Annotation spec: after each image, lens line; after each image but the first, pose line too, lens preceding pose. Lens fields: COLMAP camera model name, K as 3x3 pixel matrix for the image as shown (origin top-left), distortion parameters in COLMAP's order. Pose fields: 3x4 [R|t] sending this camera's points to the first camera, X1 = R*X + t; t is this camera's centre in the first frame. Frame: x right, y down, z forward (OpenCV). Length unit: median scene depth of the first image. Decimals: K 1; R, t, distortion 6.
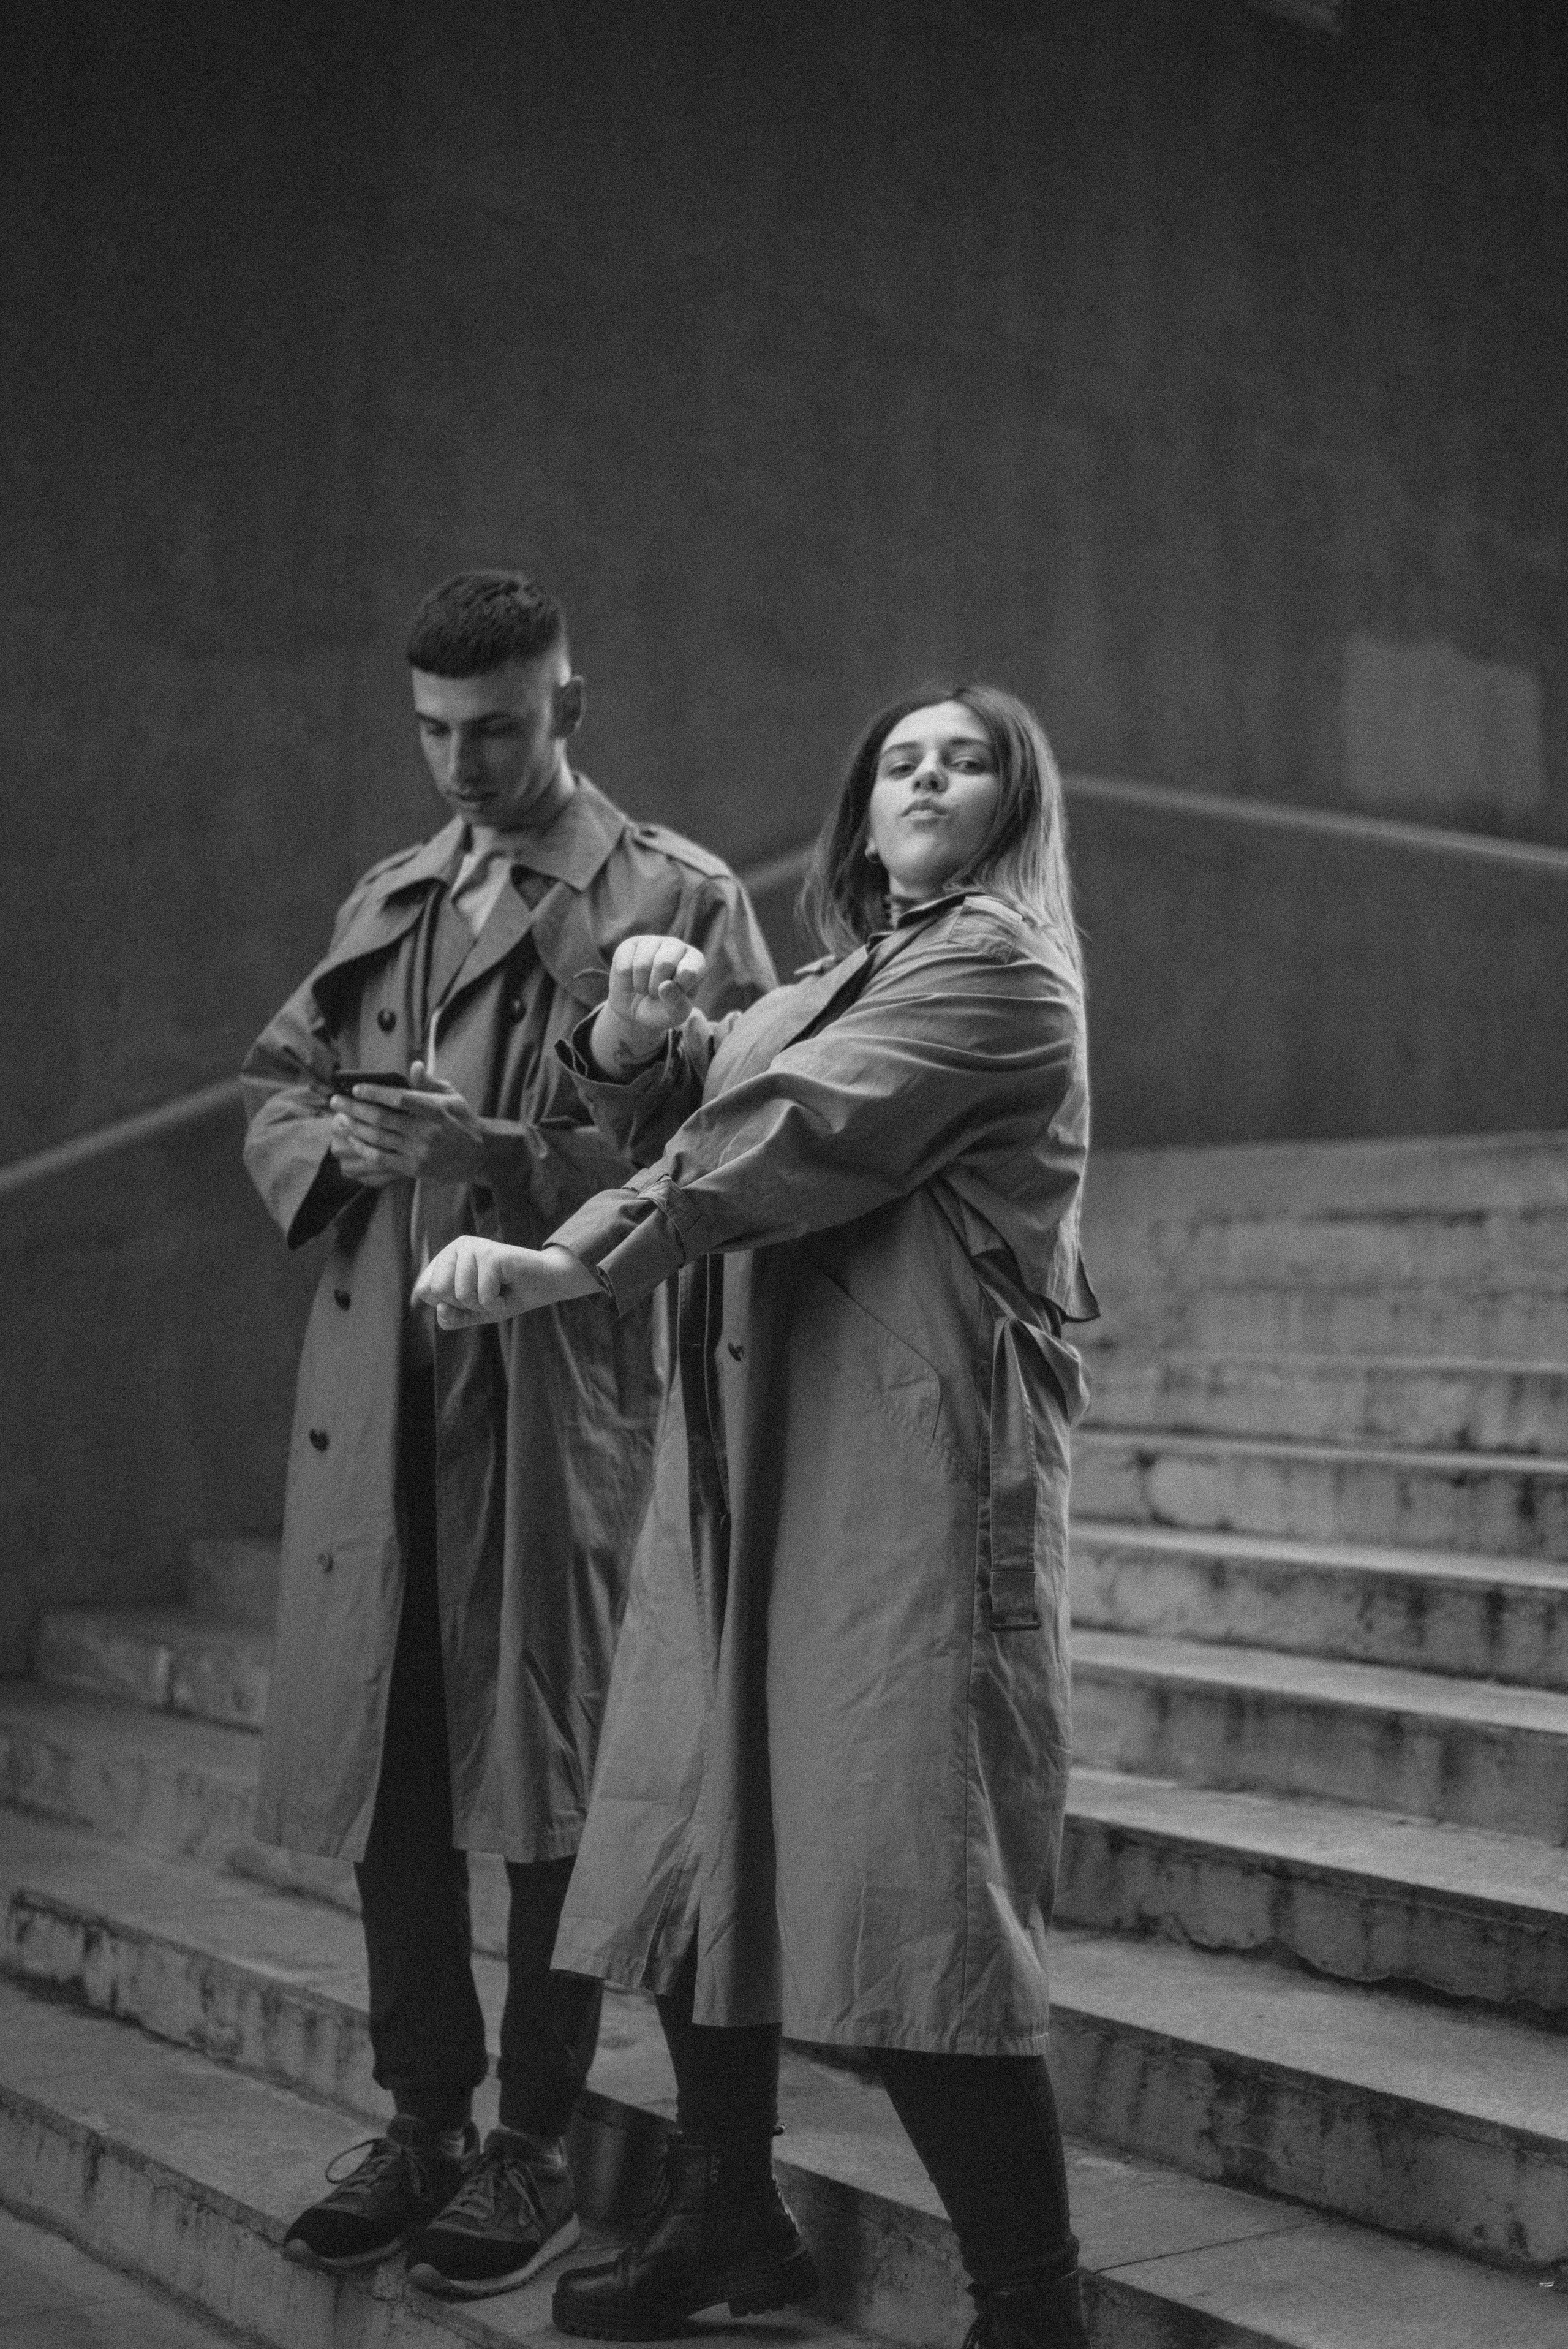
lens RADIAL K [[3464.9, 0, 784.2], [0, 3464.9, 1179.2], [0, 0, 1]] dist [-0.022585, 0.000000]
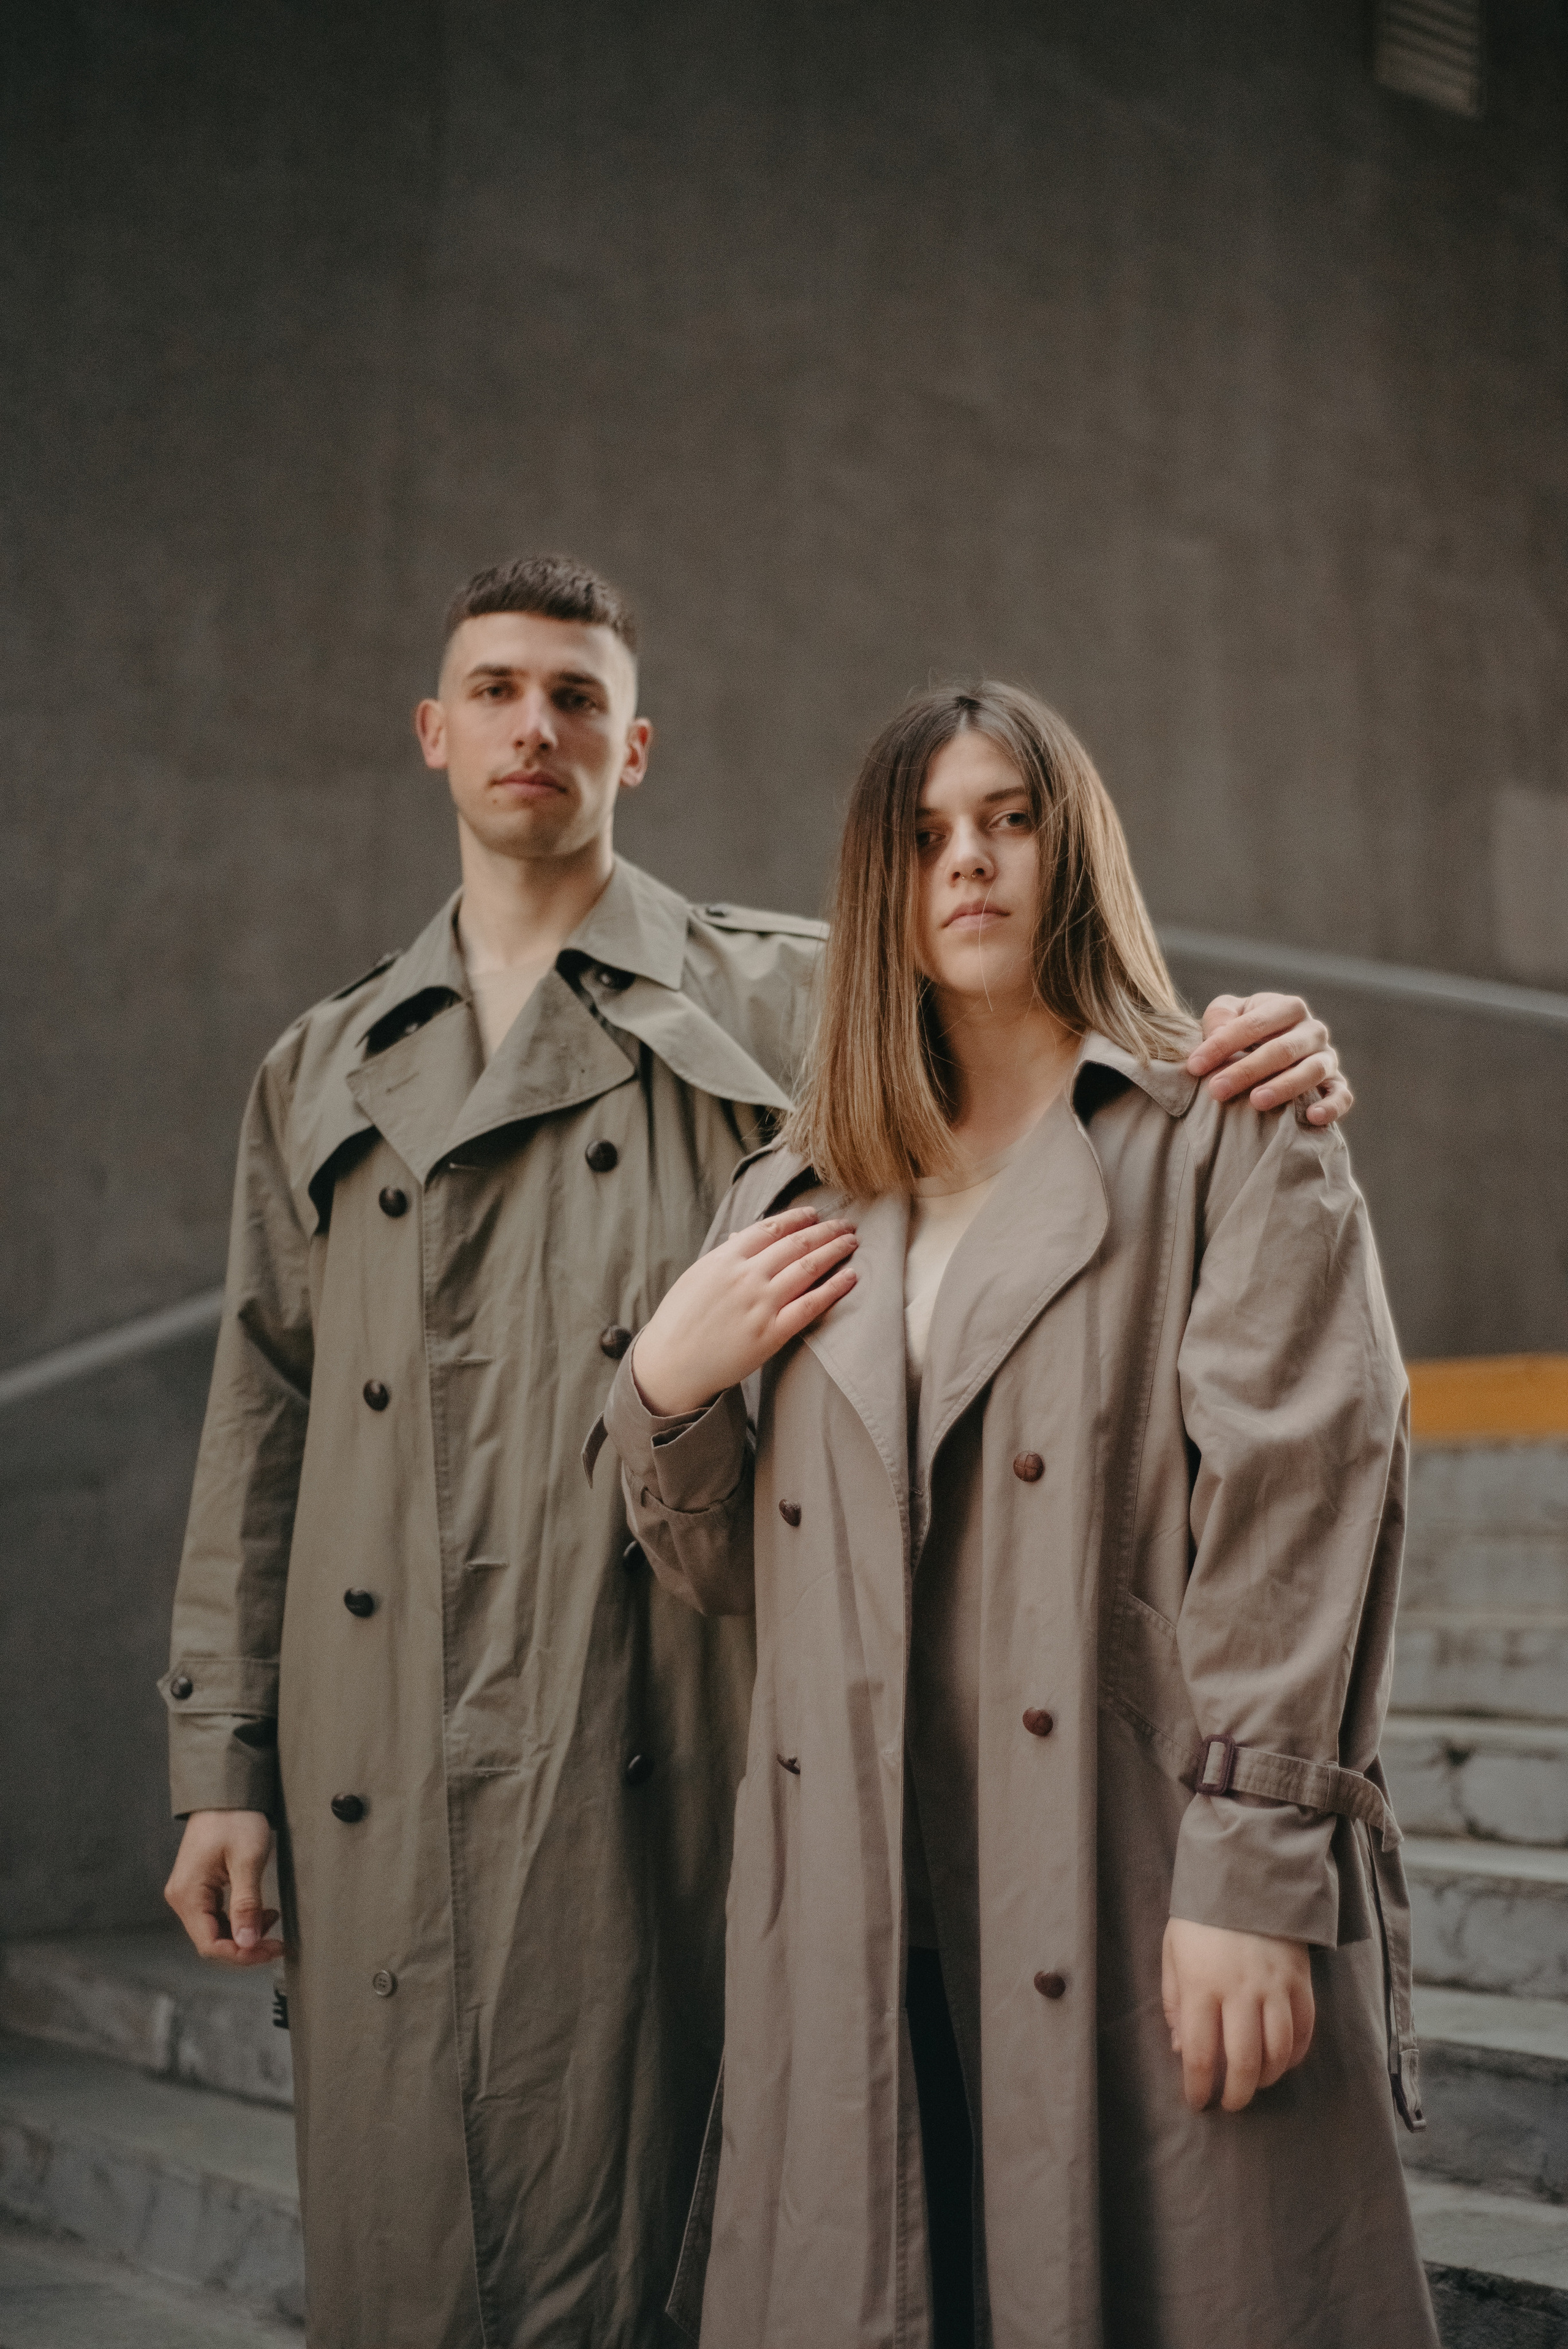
lens RADIAL K [[3464.9, 0, 772.8], [0, 3464.9, 1174.7], [0, 0, 1]] dist [-0.022585, 0.000000]
pose [[0.999667, -0.000905, 0.025771, -0.062741], [0.002809, 0.997258, -0.073953, 0.007585], [-0.025633, 0.074001, 0.996929, 0.202266]]
